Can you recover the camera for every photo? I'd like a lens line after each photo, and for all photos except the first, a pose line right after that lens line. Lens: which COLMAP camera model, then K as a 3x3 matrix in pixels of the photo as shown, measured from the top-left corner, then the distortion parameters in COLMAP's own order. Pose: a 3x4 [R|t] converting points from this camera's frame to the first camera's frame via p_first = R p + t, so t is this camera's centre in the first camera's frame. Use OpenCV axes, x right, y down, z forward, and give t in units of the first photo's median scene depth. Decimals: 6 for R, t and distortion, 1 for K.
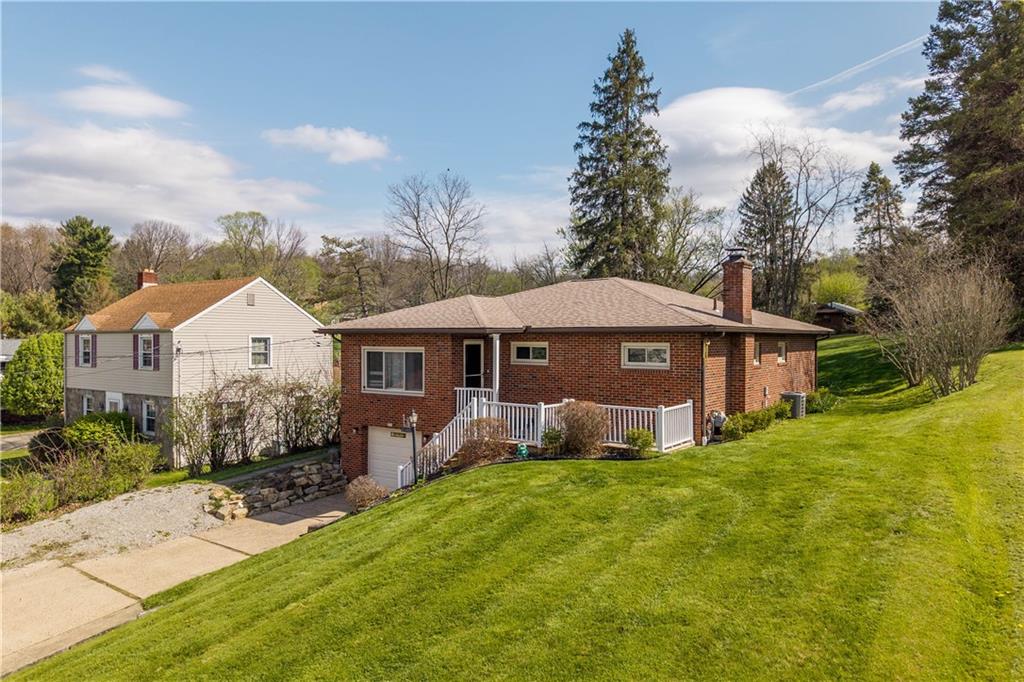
lens RADIAL K [[682.5, 0, 511.0], [0, 682.5, 327.5], [0, 0, 1]] dist [0.004363, -0.004108]
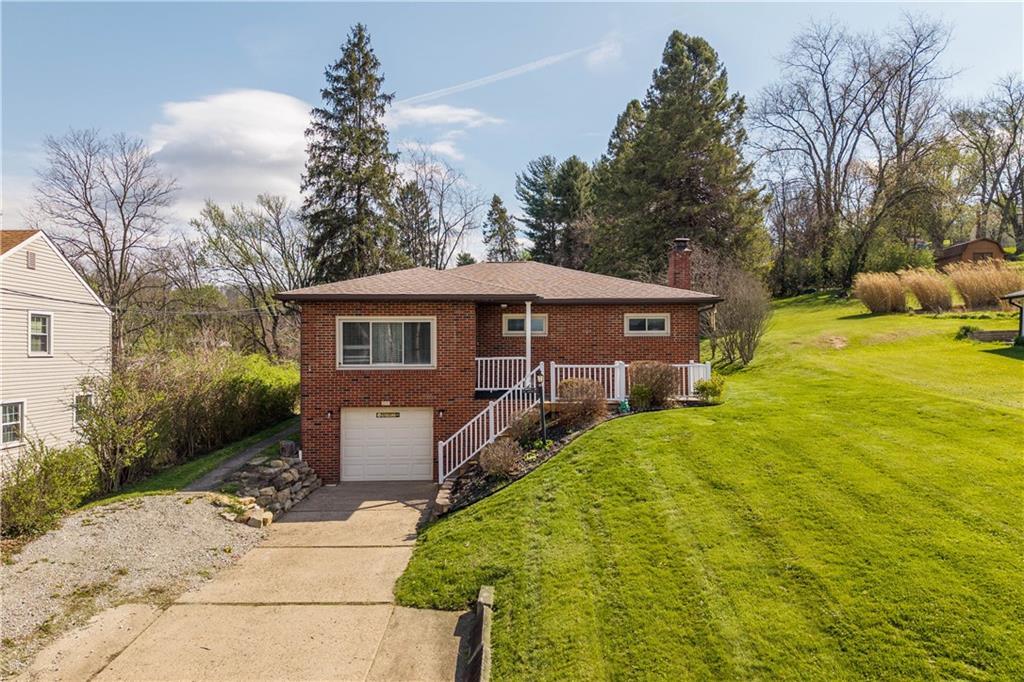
lens RADIAL K [[682.9, 0, 512.0], [0, 682.9, 341.0], [0, 0, 1]] dist [0.007519, -0.005154]
pose [[0.804059, 0.006490, 0.594515, -0.565280], [-0.003897, 0.999976, -0.005646, 0.064261], [-0.594537, 0.002223, 0.804065, 0.180274]]
